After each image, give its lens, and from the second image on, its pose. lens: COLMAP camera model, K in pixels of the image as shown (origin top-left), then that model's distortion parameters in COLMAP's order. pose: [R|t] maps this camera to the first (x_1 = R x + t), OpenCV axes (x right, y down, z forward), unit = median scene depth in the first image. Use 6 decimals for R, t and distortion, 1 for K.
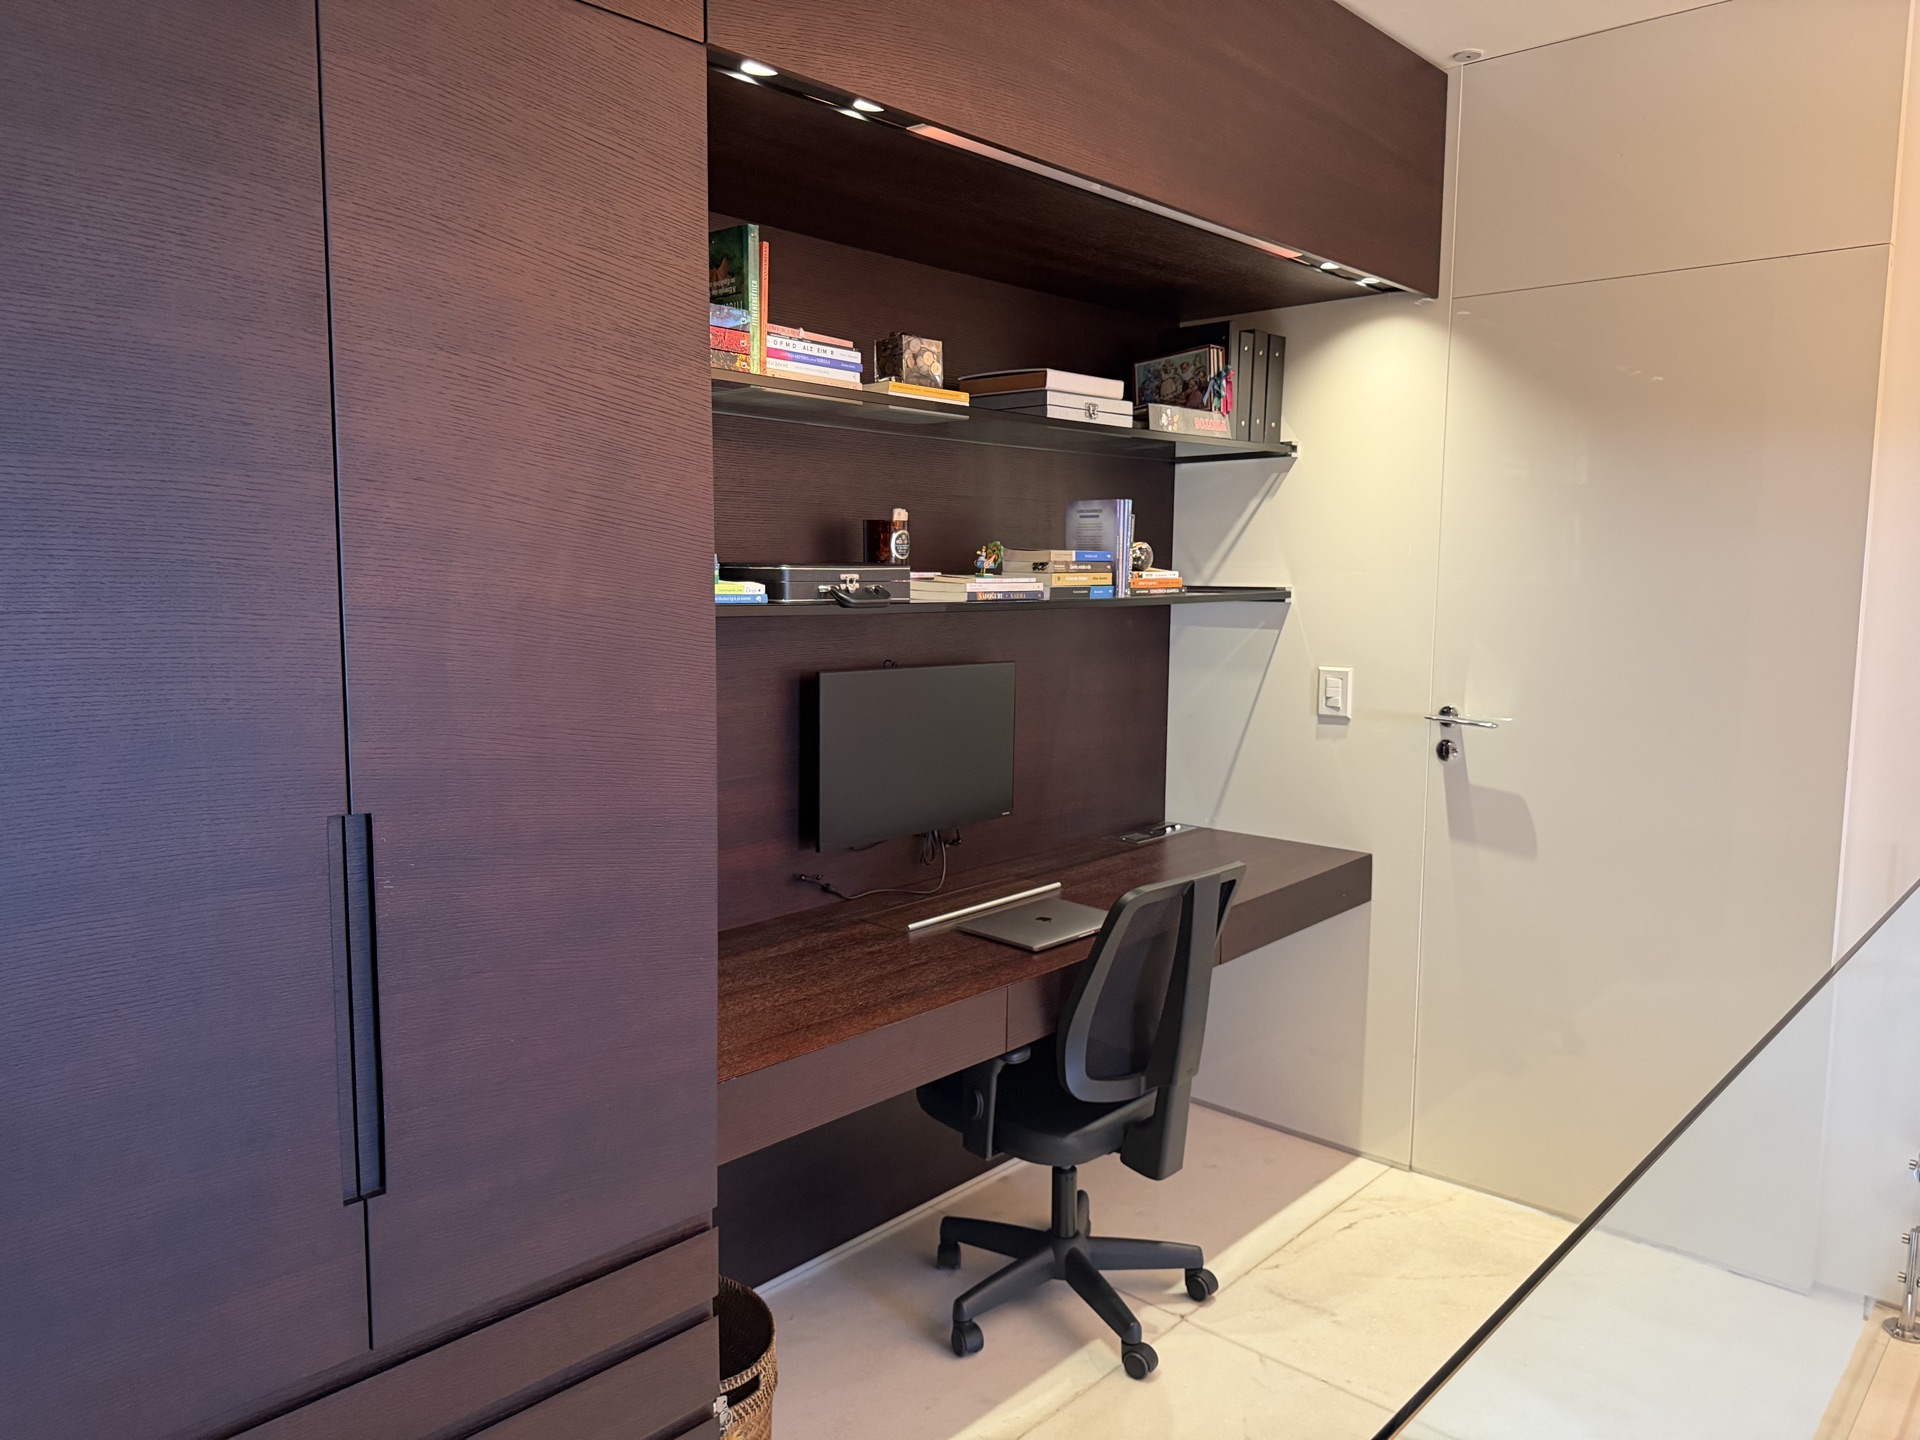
lens RADIAL K [[1386.7, 0, 955.5], [0, 1386.7, 734.3], [0, 0, 1]] dist [0.140402, -0.129993]
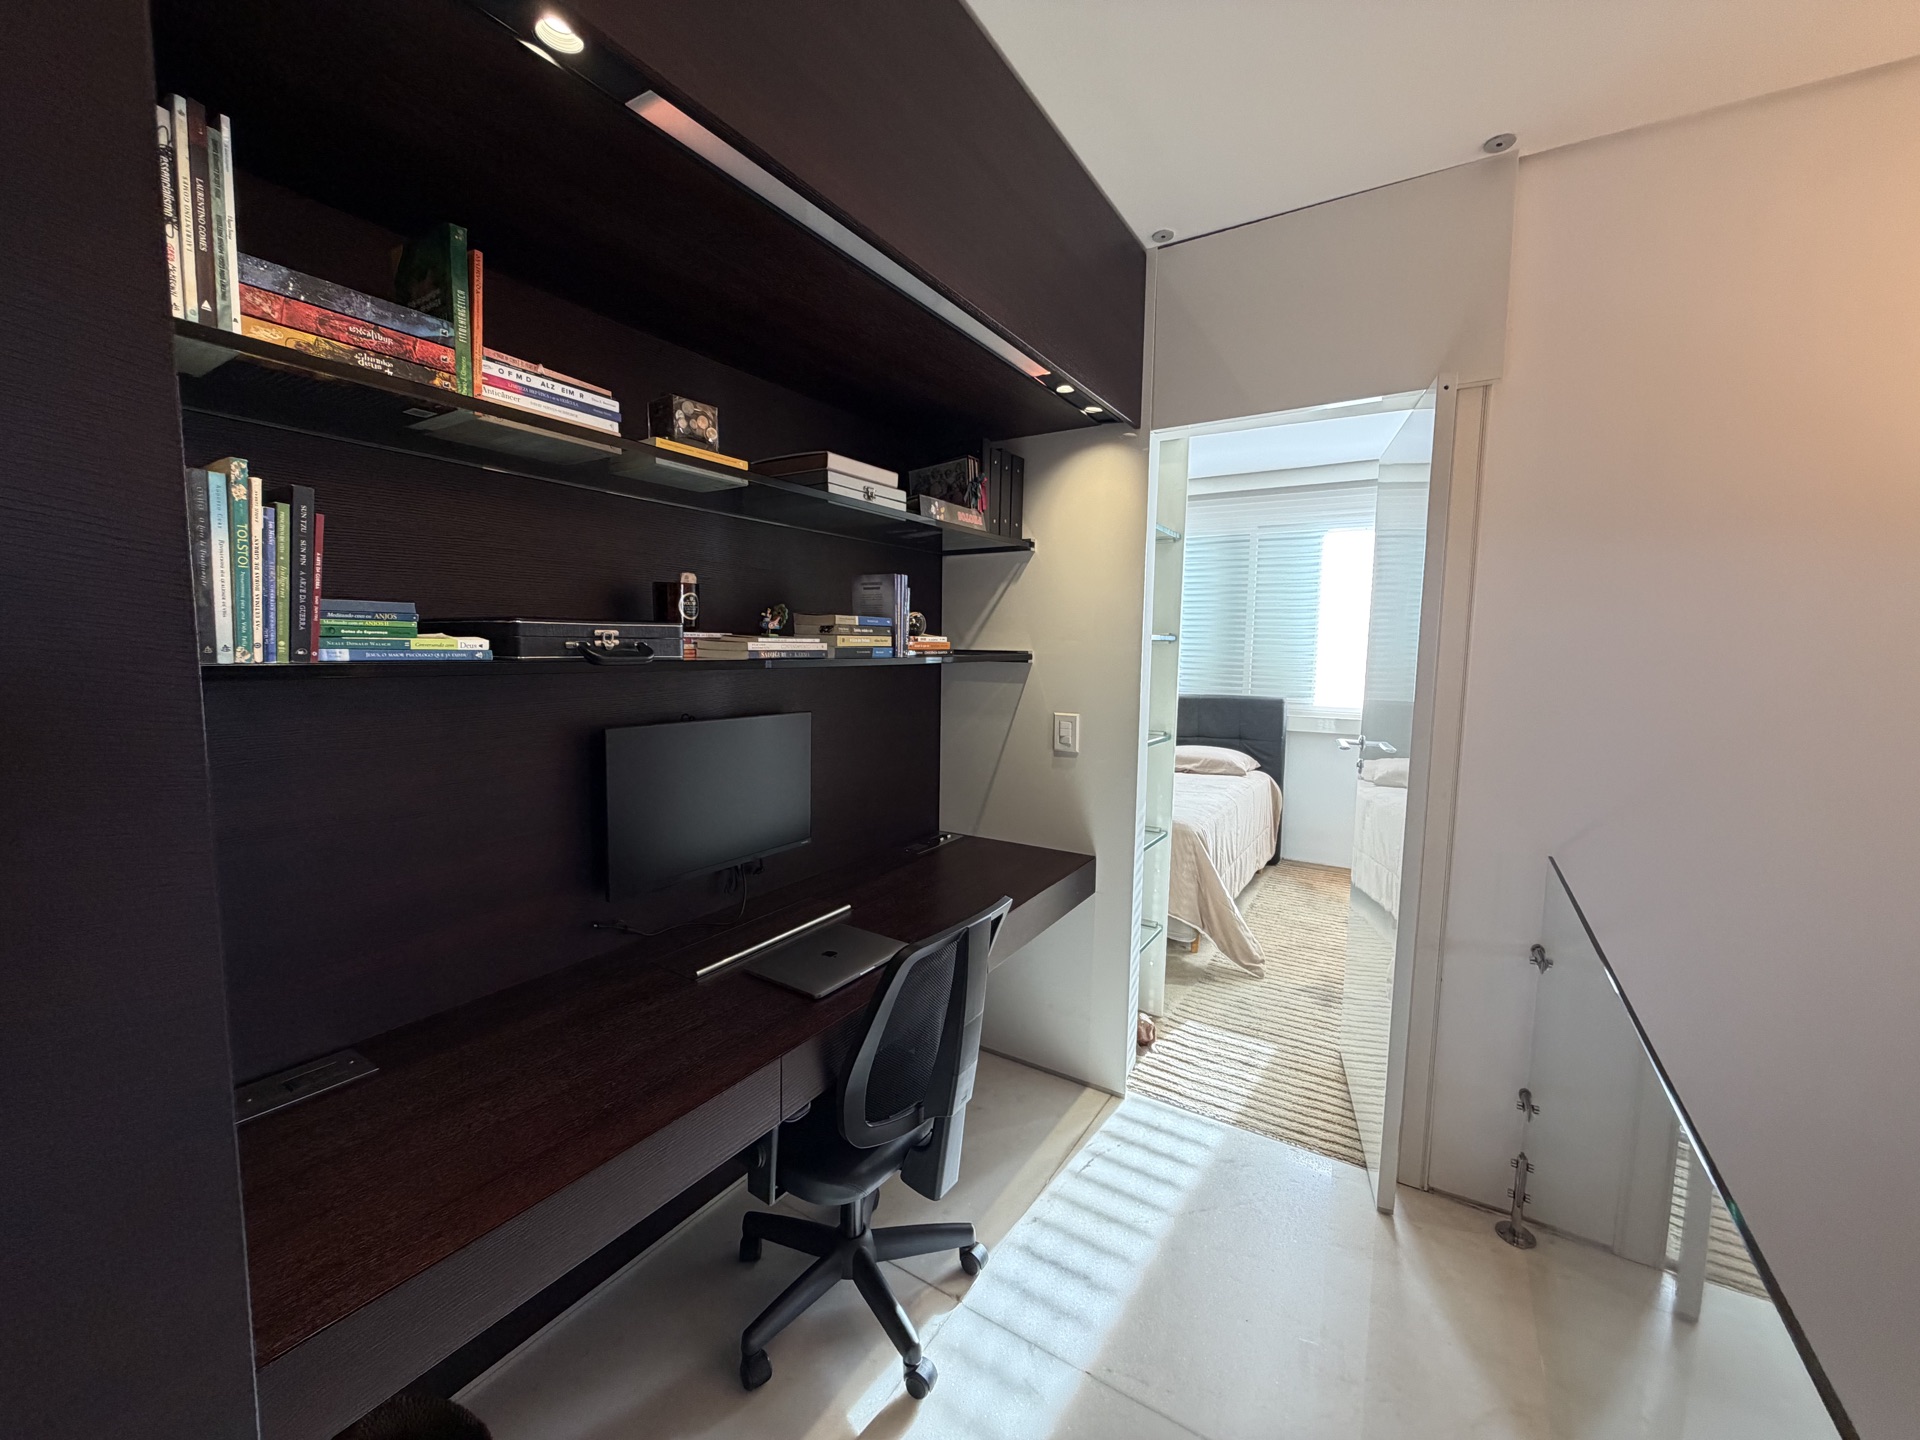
lens RADIAL K [[769.4, 0, 951.8], [0, 769.4, 717.9], [0, 0, 1]] dist [0.000424, -0.000120]
pose [[0.985802, -0.010211, 0.167599, 0.055377], [0.014301, 0.999628, -0.023216, -0.033110], [-0.167300, 0.025284, 0.985582, 0.370116]]
